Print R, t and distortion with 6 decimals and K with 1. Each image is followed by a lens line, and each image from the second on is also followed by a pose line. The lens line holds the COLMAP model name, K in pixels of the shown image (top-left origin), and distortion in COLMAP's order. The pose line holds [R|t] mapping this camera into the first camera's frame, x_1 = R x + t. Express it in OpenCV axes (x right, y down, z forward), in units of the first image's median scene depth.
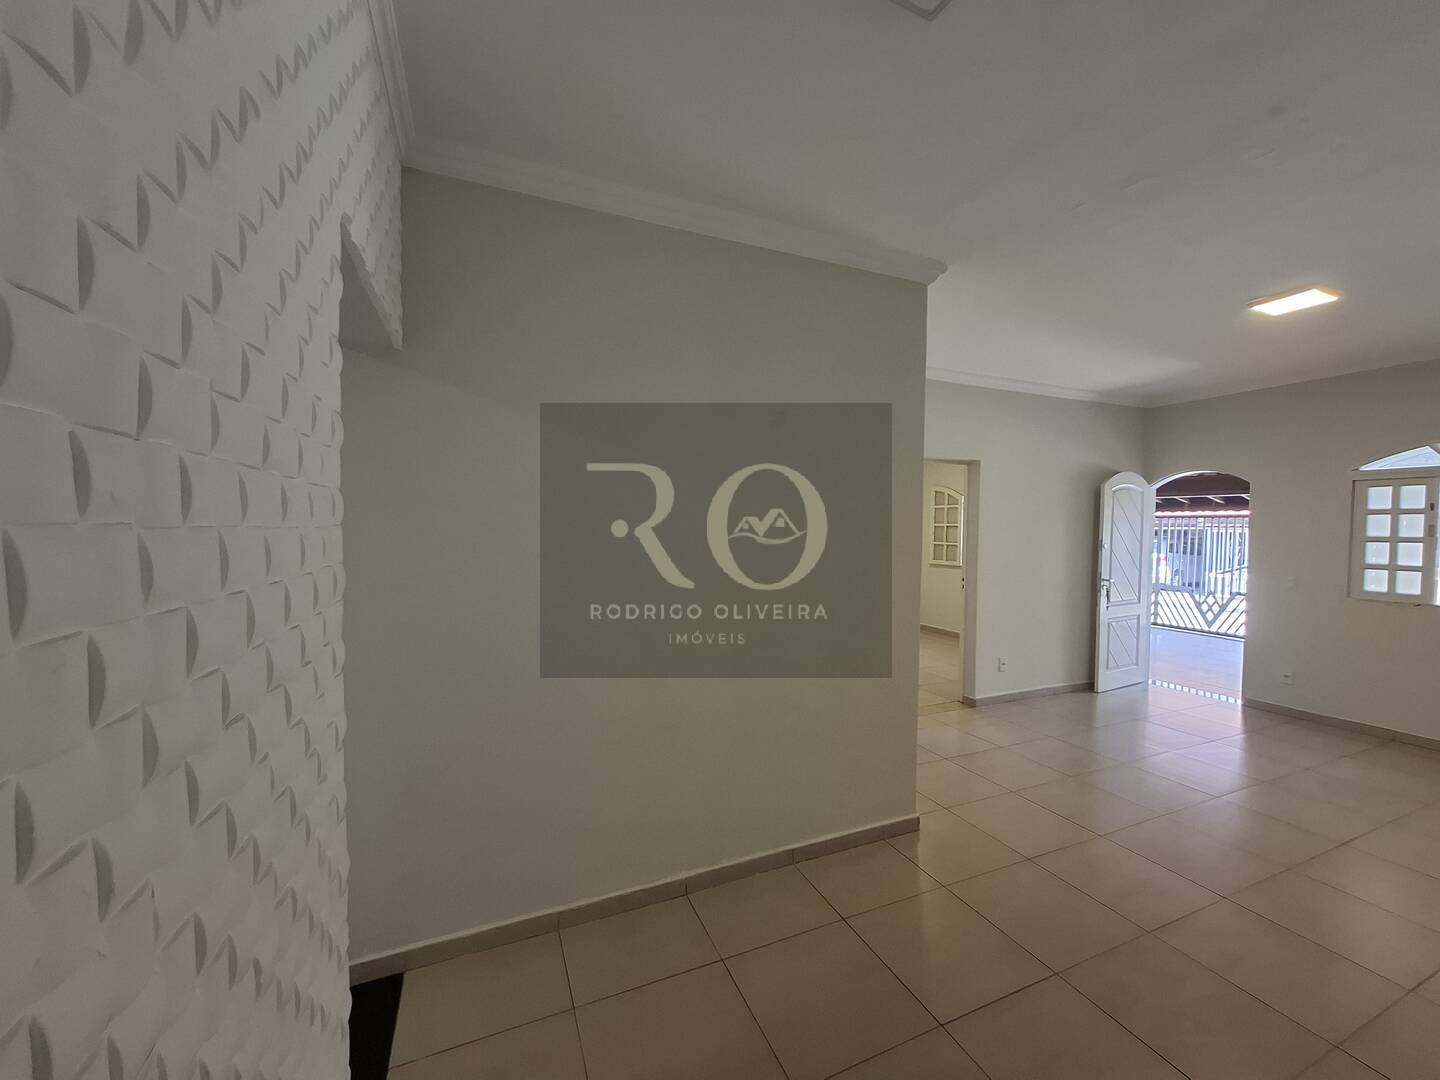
lens RADIAL K [[562.0, 0, 726.8], [0, 562.0, 548.2], [0, 0, 1]] dist [0.012155, -0.006625]
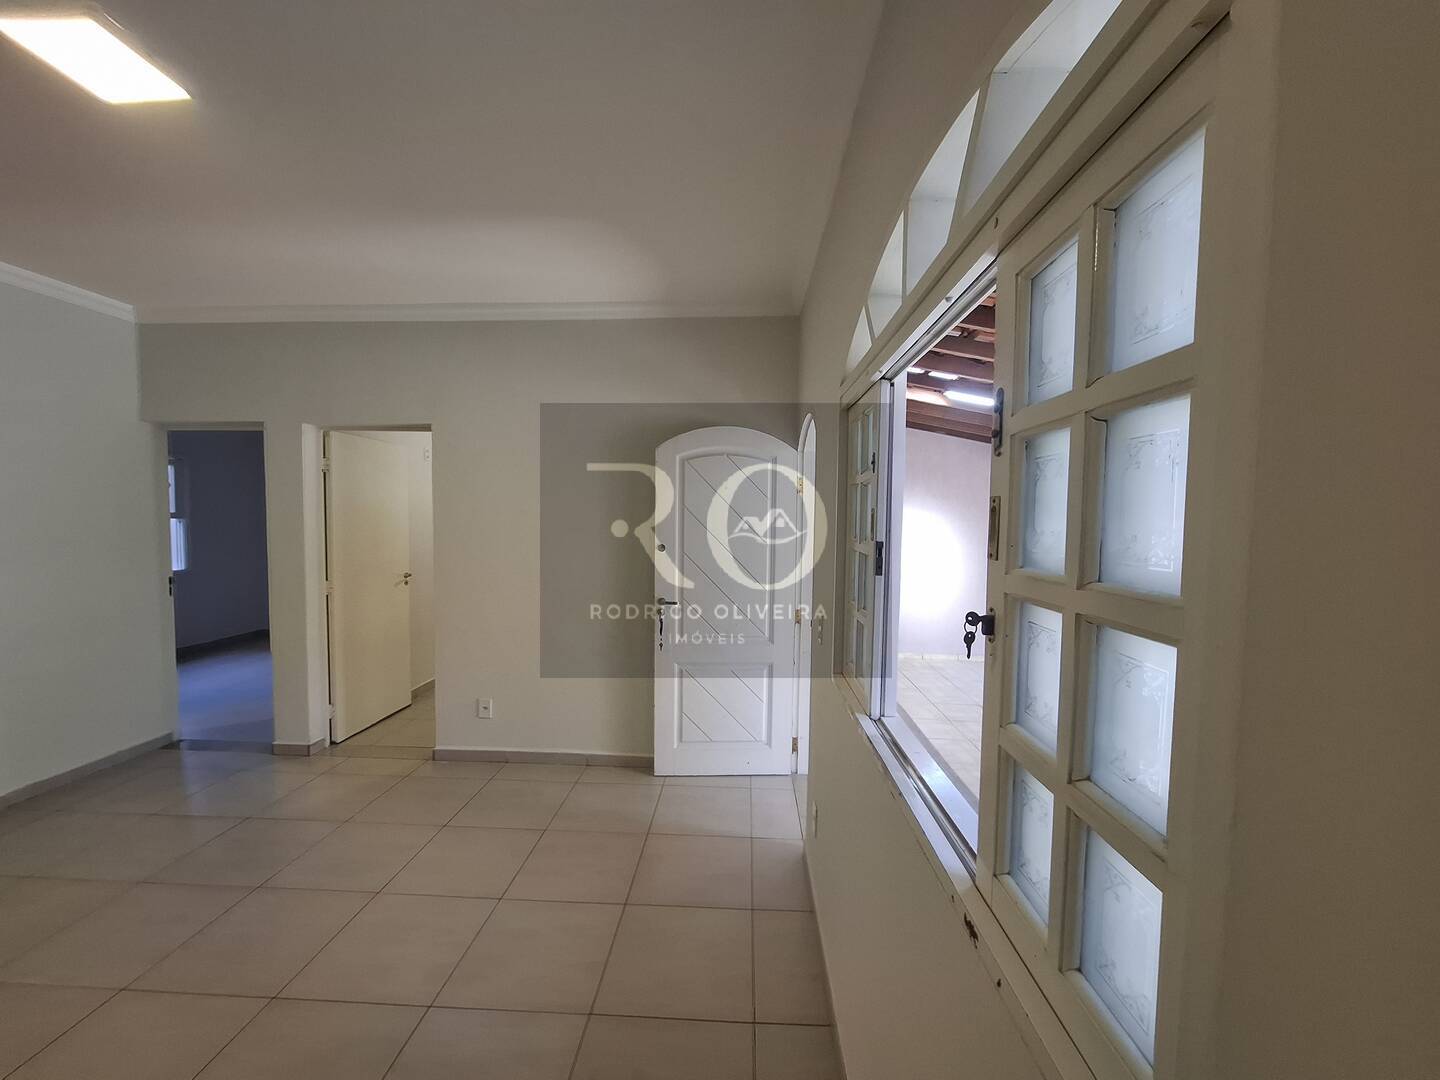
lens RADIAL K [[562.0, 0, 726.8], [0, 562.0, 548.2], [0, 0, 1]] dist [0.012155, -0.006625]
pose [[0.898135, 0.021985, -0.439169, 0.496442], [-0.018173, 0.999752, 0.012883, -0.015074], [0.439343, -0.003590, 0.898312, 0.203775]]
